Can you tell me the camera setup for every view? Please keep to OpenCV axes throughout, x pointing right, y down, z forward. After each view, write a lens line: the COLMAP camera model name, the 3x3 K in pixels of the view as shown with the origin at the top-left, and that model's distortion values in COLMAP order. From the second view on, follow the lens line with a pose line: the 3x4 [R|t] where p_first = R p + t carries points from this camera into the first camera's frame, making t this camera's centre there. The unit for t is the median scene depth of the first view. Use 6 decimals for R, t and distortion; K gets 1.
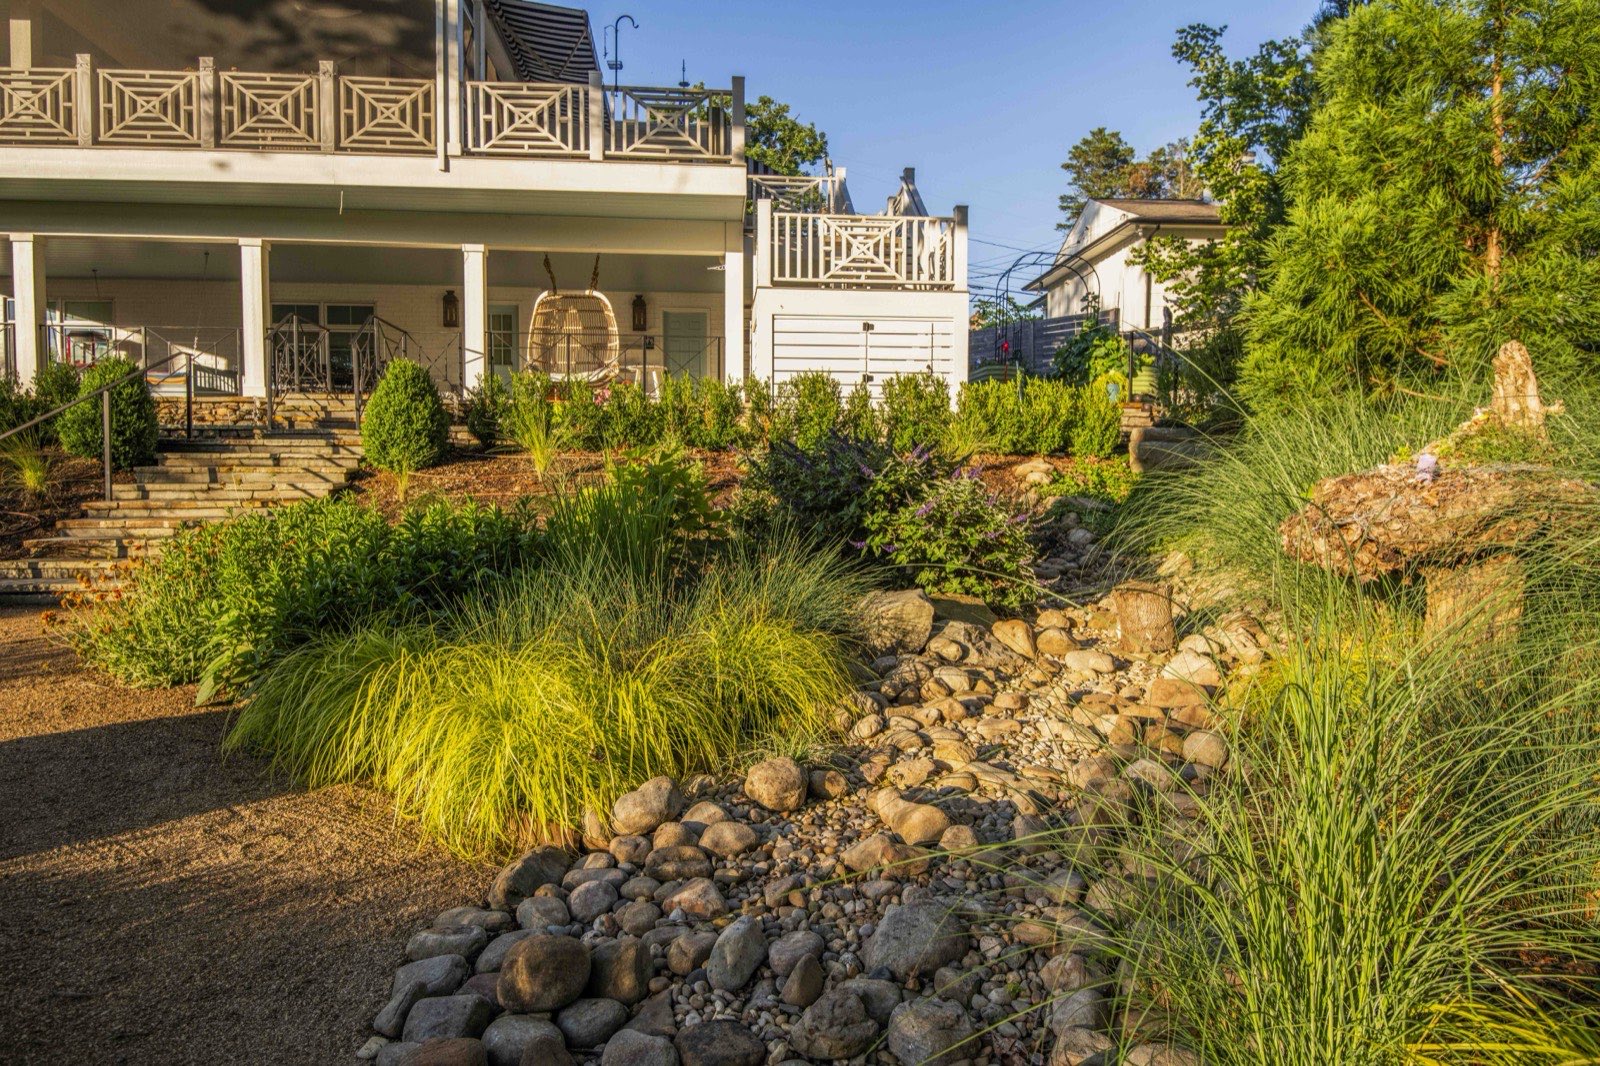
lens RADIAL K [[957.3, 0, 800.0], [0, 957.3, 533.0], [0, 0, 1]] dist [0.021859, -0.002153]
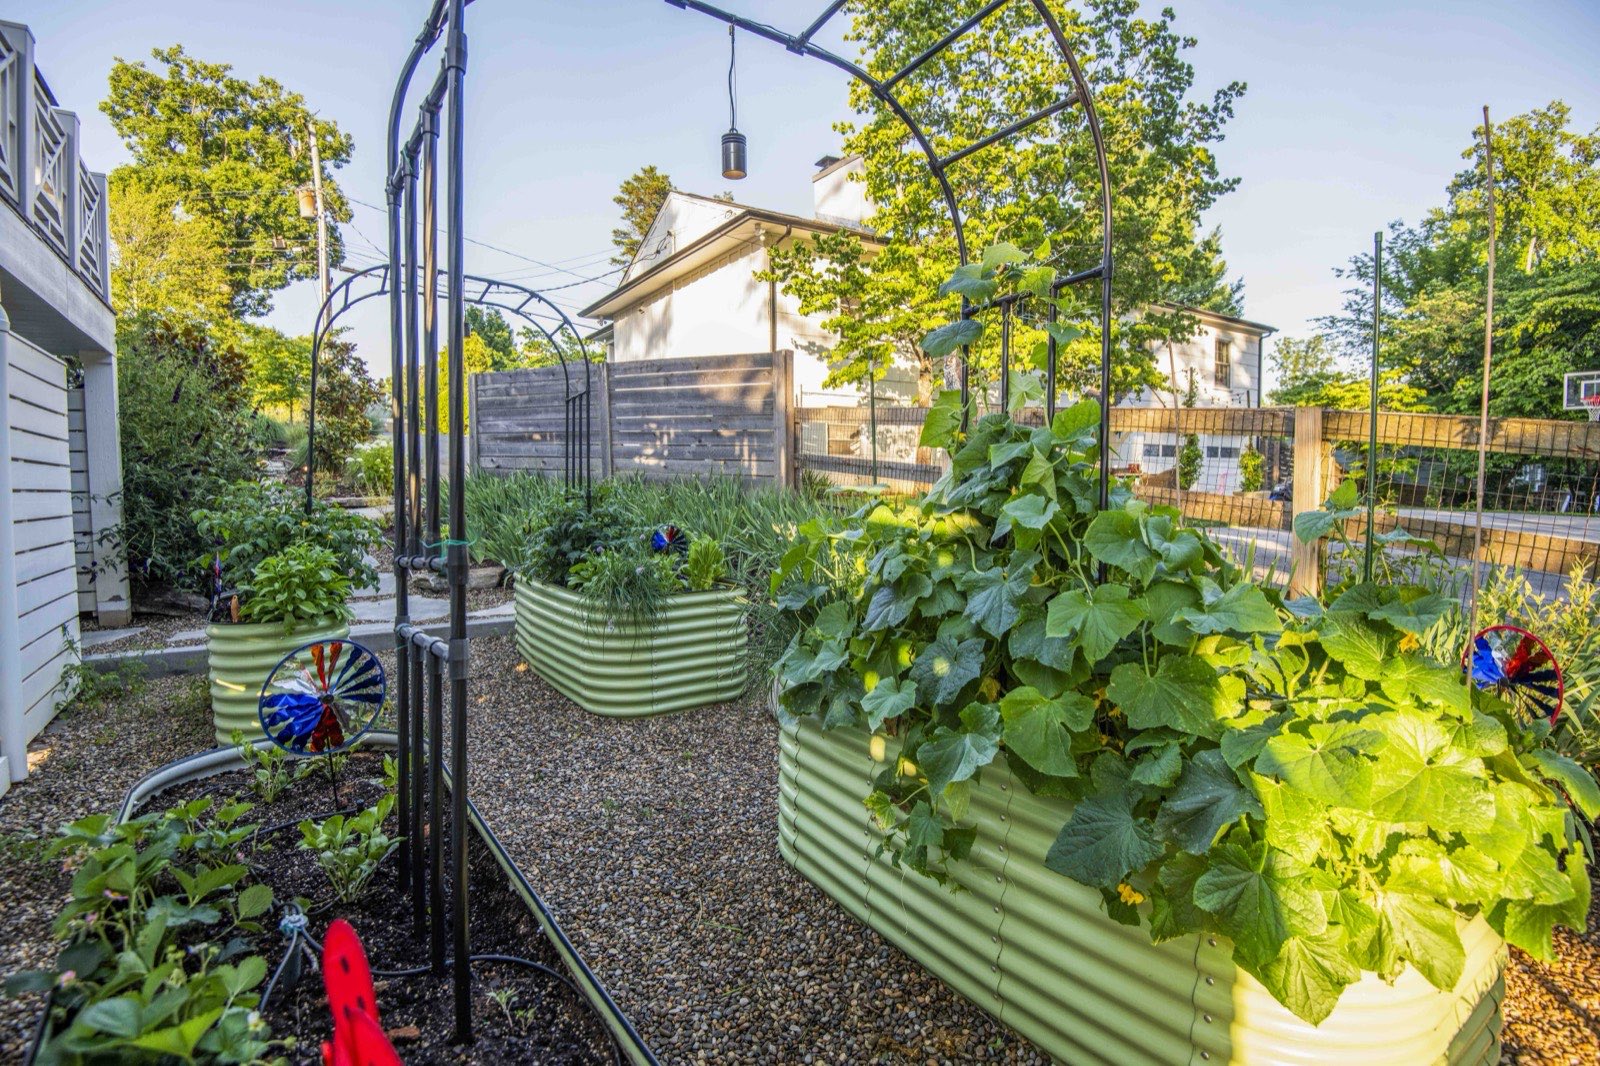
lens RADIAL K [[781.7, 0, 800.0], [0, 781.7, 533.0], [0, 0, 1]] dist [0.000597, 0.000046]
pose [[0.876748, -0.031346, 0.479928, 0.050604], [0.030228, 0.999492, 0.010058, -0.050822], [-0.480000, 0.005689, 0.877250, 0.230317]]
